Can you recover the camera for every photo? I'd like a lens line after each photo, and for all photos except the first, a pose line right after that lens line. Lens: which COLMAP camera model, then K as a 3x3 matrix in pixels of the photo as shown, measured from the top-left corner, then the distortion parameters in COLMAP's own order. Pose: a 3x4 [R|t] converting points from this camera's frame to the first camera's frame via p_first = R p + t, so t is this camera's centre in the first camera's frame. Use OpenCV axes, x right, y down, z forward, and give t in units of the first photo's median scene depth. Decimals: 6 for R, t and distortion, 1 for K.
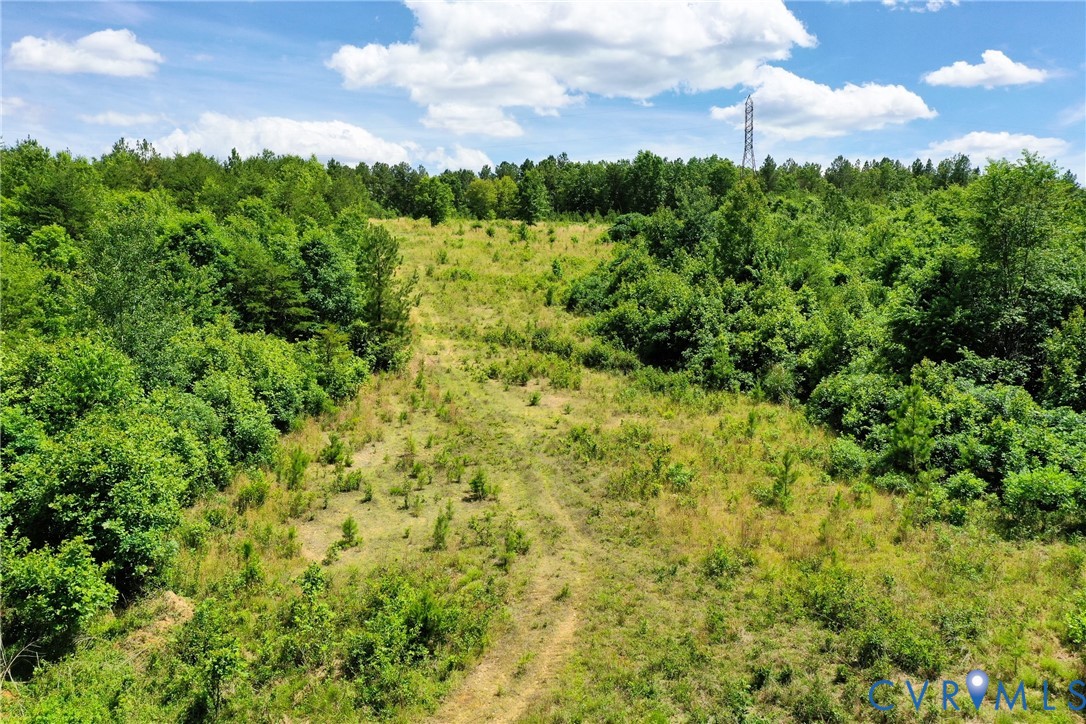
lens RADIAL K [[856.2, 0, 542.2], [0, 856.2, 362.2], [0, 0, 1]] dist [-0.005659, 0.015271]
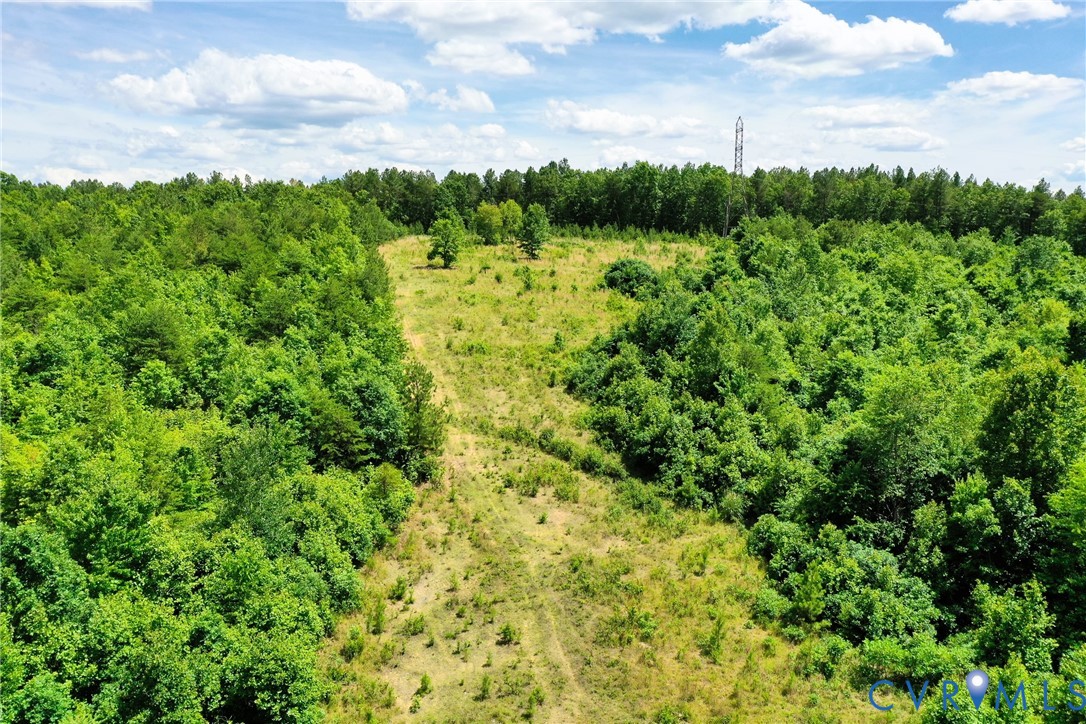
lens RADIAL K [[856.2, 0, 543.2], [0, 856.2, 362.1], [0, 0, 1]] dist [-0.005659, 0.015271]
pose [[0.999987, 0.004000, 0.003047, -0.013221], [-0.004186, 0.997942, 0.063980, -0.268656], [-0.002785, -0.063992, 0.997947, -0.272909]]
